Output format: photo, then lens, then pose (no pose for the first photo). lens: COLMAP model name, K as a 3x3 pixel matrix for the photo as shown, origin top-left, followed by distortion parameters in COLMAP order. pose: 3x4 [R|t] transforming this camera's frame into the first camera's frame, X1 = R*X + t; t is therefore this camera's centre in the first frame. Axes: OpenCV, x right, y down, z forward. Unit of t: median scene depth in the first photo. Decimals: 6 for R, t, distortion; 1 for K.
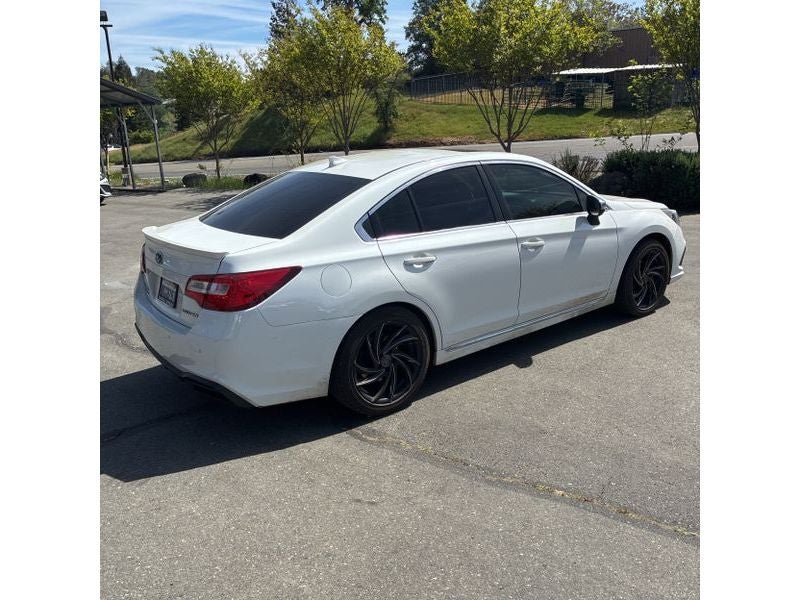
lens RADIAL K [[604.1, 0, 404.7], [0, 604.1, 299.2], [0, 0, 1]] dist [0.021232, -0.003909]
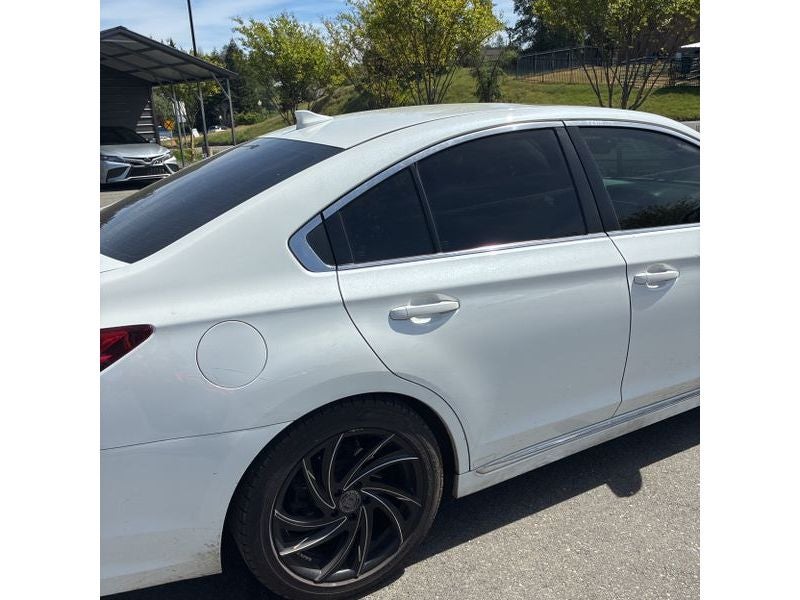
lens RADIAL K [[622.3, 0, 409.9], [0, 622.3, 309.9], [0, 0, 1]] dist [0.008292, -0.000214]
pose [[0.988495, 0.050952, -0.142411, 0.075608], [-0.046074, 0.998240, 0.037346, -0.072239], [0.144063, -0.030355, 0.989103, 0.418427]]
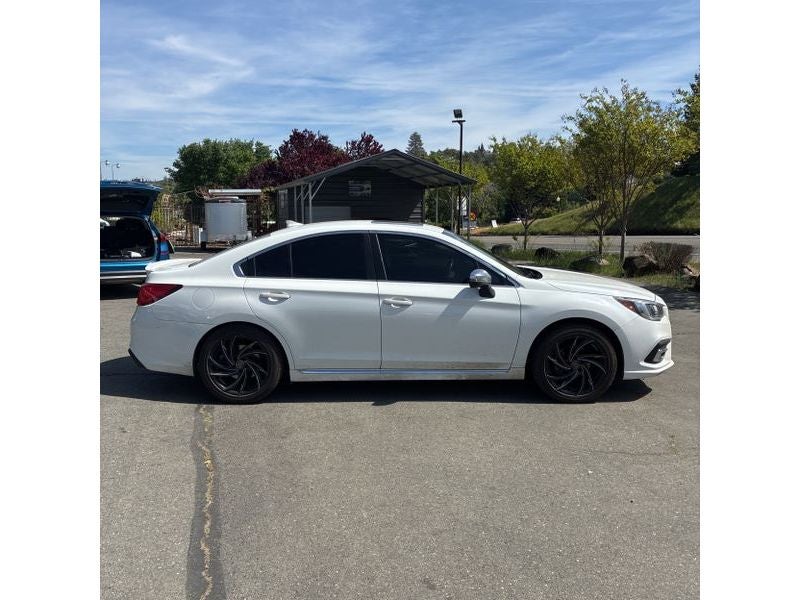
lens RADIAL K [[604.1, 0, 404.7], [0, 604.1, 299.2], [0, 0, 1]] dist [0.021232, -0.003909]
pose [[0.799827, 0.128089, -0.586405, 0.908003], [-0.199183, 0.978244, -0.057998, -0.031923], [0.566218, 0.163190, 0.807939, 0.067646]]
